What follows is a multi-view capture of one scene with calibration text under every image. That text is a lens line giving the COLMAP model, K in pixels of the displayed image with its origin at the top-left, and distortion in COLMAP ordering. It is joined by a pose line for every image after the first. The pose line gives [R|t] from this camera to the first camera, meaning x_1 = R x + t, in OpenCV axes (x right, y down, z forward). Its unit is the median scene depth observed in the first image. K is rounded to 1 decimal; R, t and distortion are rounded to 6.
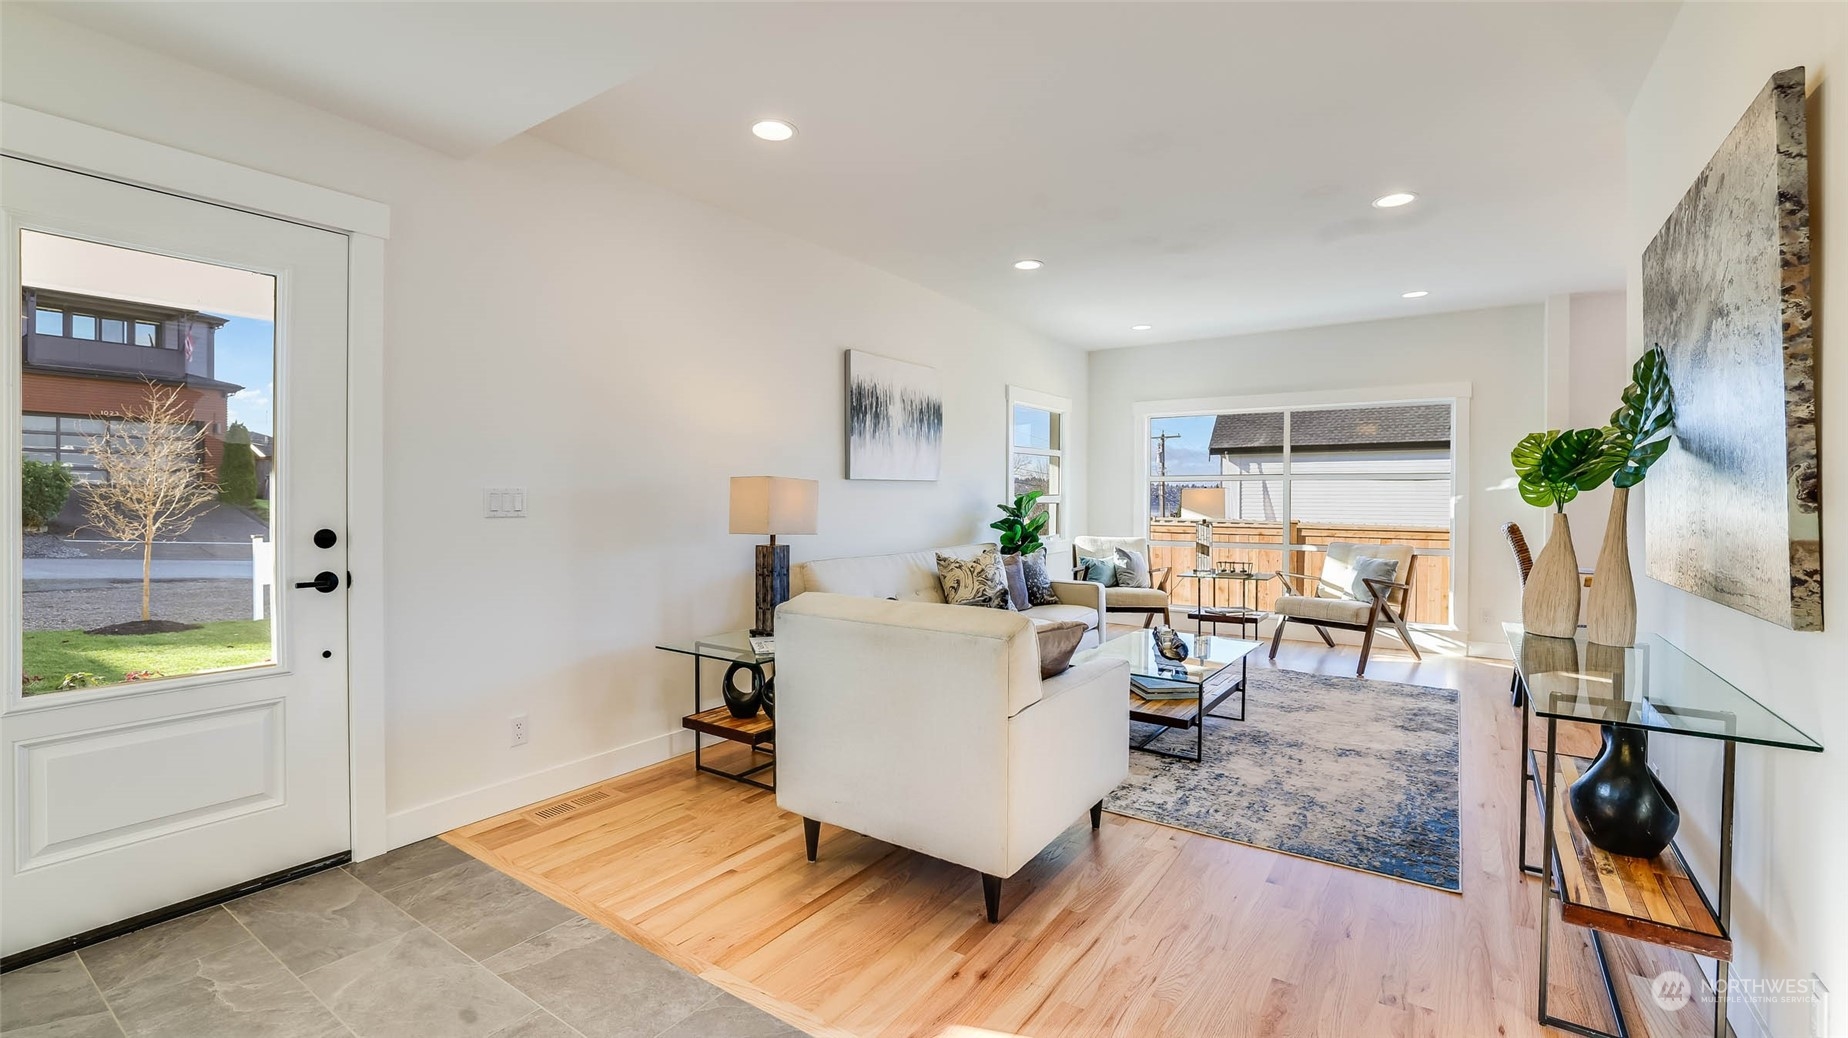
lens RADIAL K [[799.5, 0, 915.2], [0, 799.5, 492.9], [0, 0, 1]] dist [-0.012871, 0.000098]
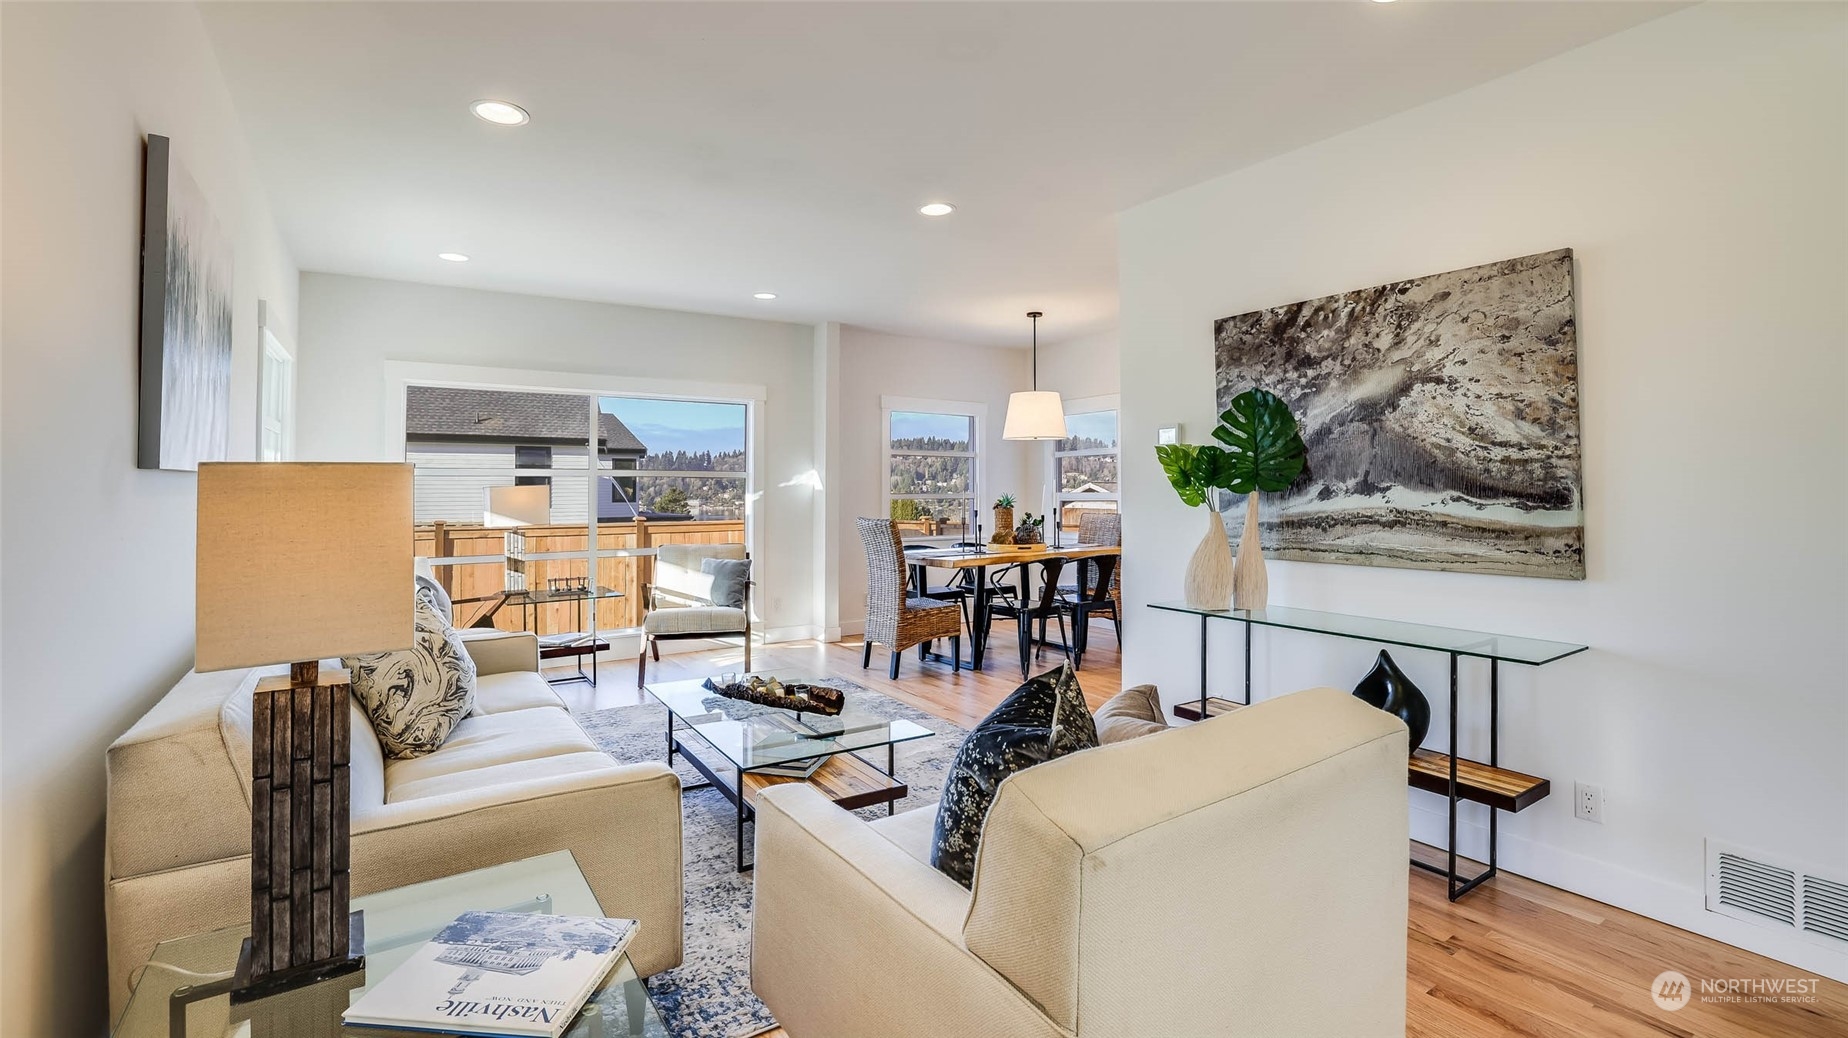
lens RADIAL K [[799.5, 0, 915.2], [0, 799.5, 492.9], [0, 0, 1]] dist [-0.012871, 0.000098]
pose [[0.377628, -0.008480, 0.925919, -0.292782], [-0.000083, 0.999958, 0.009192, -0.009274], [-0.925957, -0.003548, 0.377611, 0.509356]]
